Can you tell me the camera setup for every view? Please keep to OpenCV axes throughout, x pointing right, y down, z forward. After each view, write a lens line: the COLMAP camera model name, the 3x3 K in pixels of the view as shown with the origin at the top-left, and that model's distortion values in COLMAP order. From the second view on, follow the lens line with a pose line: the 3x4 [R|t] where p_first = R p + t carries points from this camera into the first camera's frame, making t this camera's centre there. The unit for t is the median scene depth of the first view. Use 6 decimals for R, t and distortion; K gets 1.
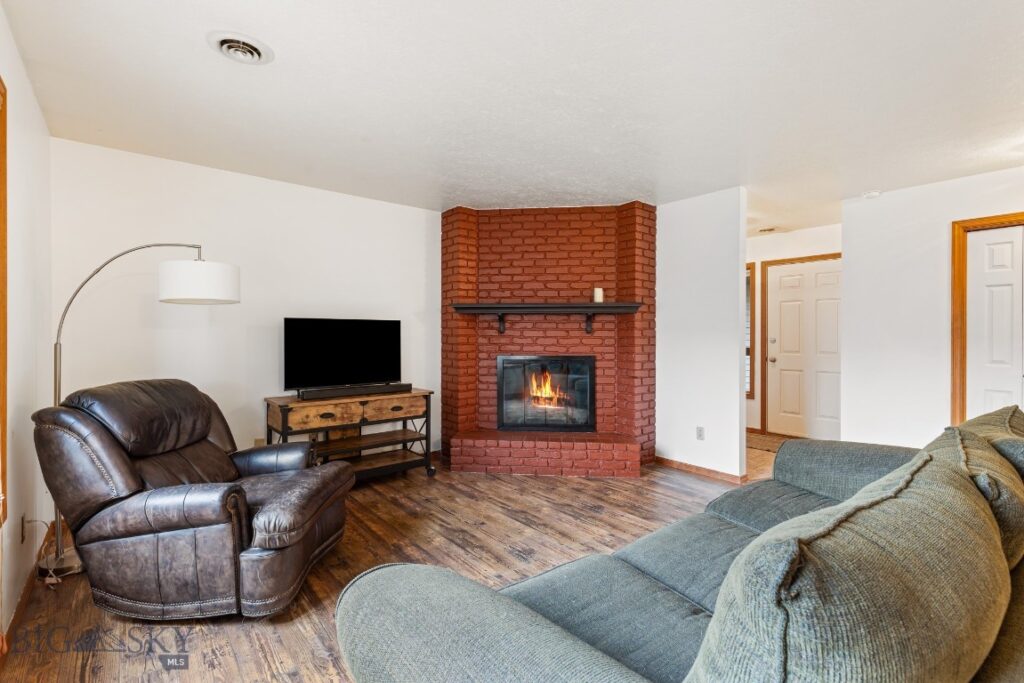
lens RADIAL K [[464.8, 0, 512.9], [0, 464.8, 336.9], [0, 0, 1]] dist [0.002939, 0.000297]
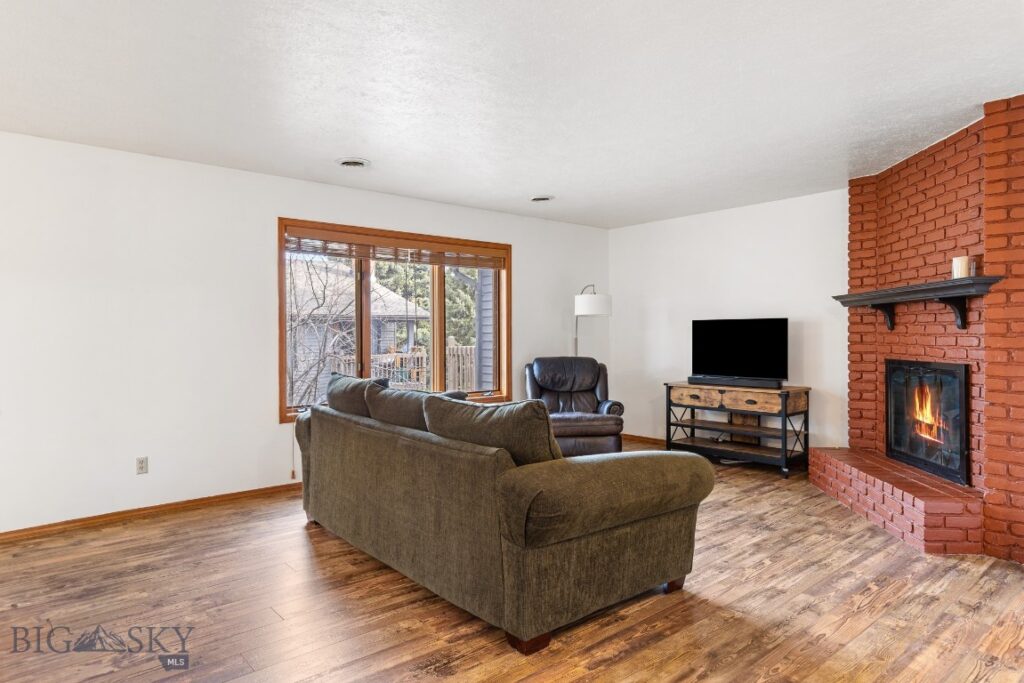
lens RADIAL K [[621.0, 0, 511.5], [0, 621.0, 336.4], [0, 0, 1]] dist [-0.000567, -0.000472]
pose [[0.017430, 0.001950, -0.999846, 1.044630], [-0.000720, 0.999998, 0.001938, 0.001572], [0.999848, 0.000686, 0.017432, 0.385263]]
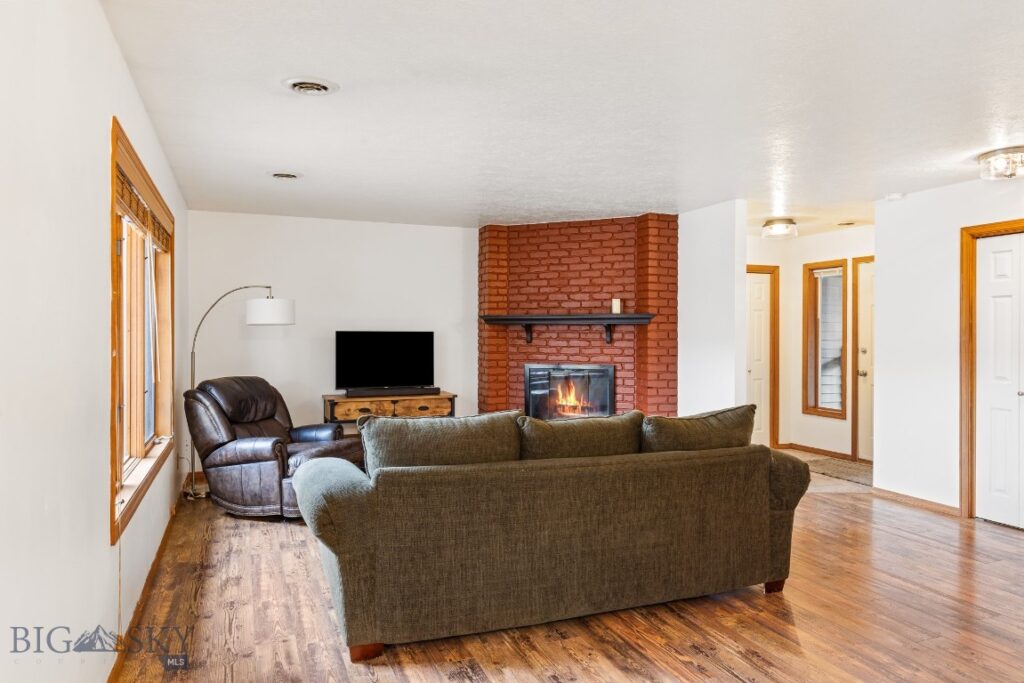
lens RADIAL K [[666.4, 0, 515.1], [0, 666.4, 337.0], [0, 0, 1]] dist [-0.001041, -0.000276]
pose [[0.953588, 0.002083, -0.301106, 0.423755], [-0.002092, 0.999998, 0.000292, -0.022827], [0.301106, 0.000352, 0.953591, -0.469983]]
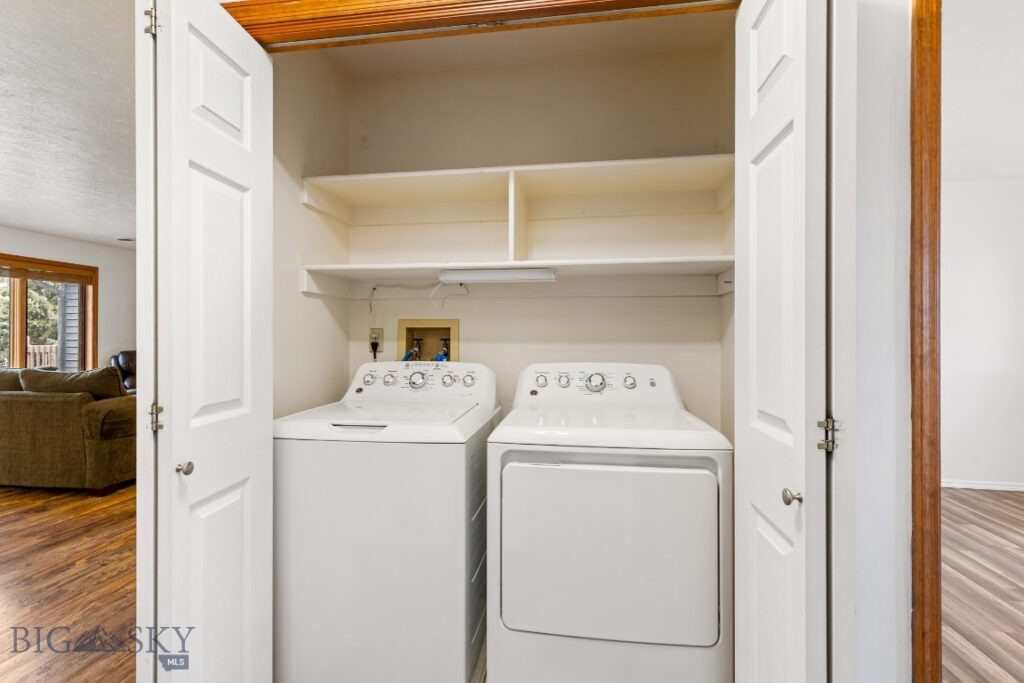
lens RADIAL K [[464.8, 0, 512.9], [0, 464.8, 336.9], [0, 0, 1]] dist [0.002939, 0.000297]
pose [[0.673977, -0.000793, -0.738752, 1.562581], [-0.006089, 0.999959, -0.006629, 0.011151], [0.738728, 0.008966, 0.673944, 0.388225]]
